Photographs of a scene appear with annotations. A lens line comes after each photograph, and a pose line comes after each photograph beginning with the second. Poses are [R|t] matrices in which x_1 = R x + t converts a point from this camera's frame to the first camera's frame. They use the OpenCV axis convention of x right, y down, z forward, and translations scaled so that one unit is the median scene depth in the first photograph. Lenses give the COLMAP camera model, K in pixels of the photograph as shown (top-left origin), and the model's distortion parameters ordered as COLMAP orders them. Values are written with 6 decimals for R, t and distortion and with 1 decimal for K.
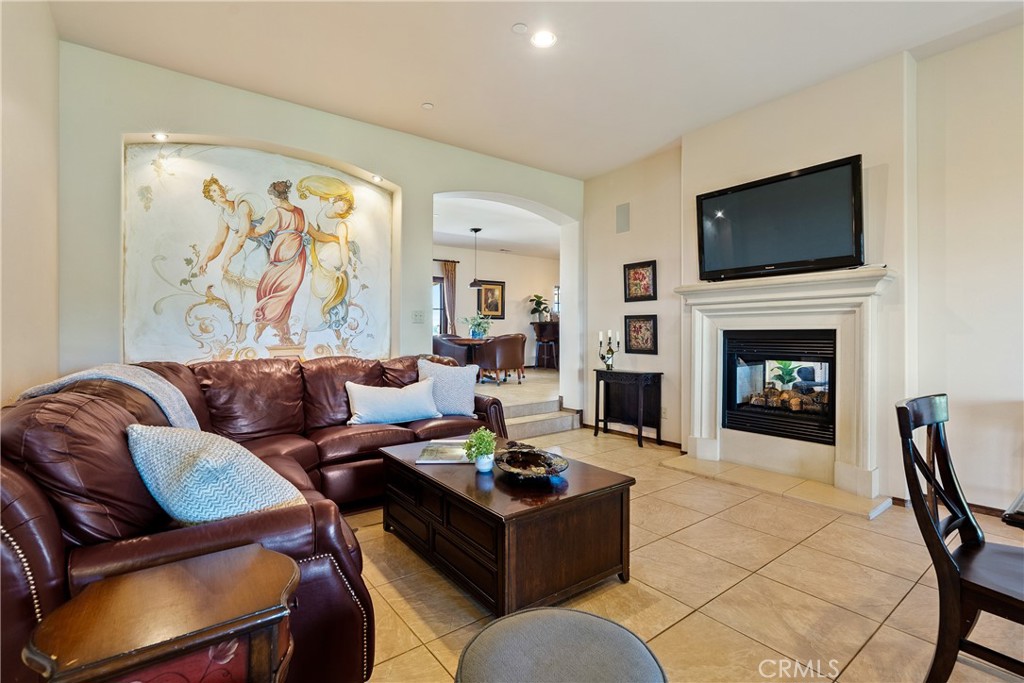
lens RADIAL K [[466.2, 0, 509.6], [0, 466.2, 336.0], [0, 0, 1]] dist [0.001904, 0.000908]
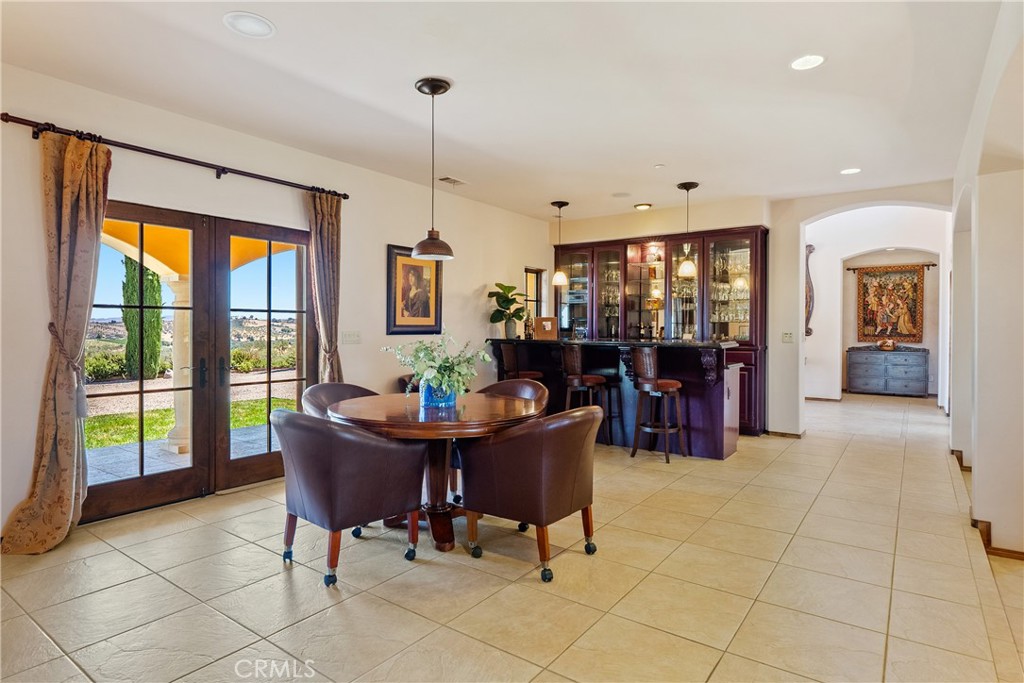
lens RADIAL K [[542.7, 0, 512.1], [0, 542.7, 338.8], [0, 0, 1]] dist [0.002960, -0.000969]
pose [[0.954686, 0.001101, 0.297611, -0.235392], [-0.004442, 0.999934, 0.010551, -0.084420], [-0.297580, -0.011395, 0.954629, 1.052698]]
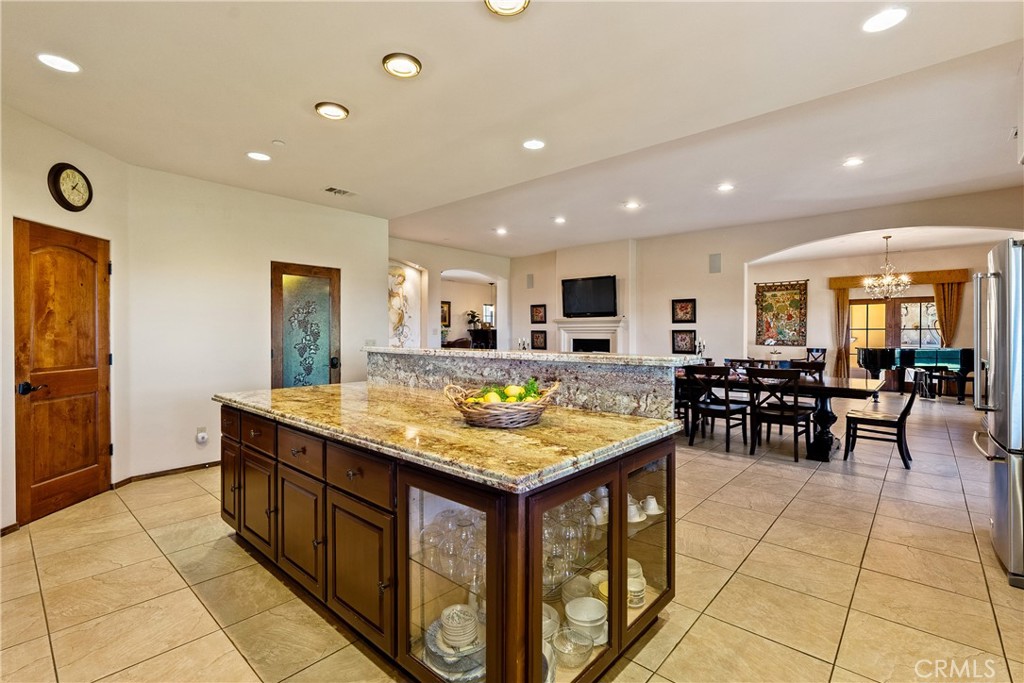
lens RADIAL K [[466.2, 0, 509.7], [0, 466.2, 339.5], [0, 0, 1]] dist [0.001904, 0.000908]
pose [[0.981208, 0.003233, 0.192924, -0.246276], [-0.004302, 0.999978, 0.005121, -0.016350], [-0.192903, -0.005855, 0.981200, -1.016081]]
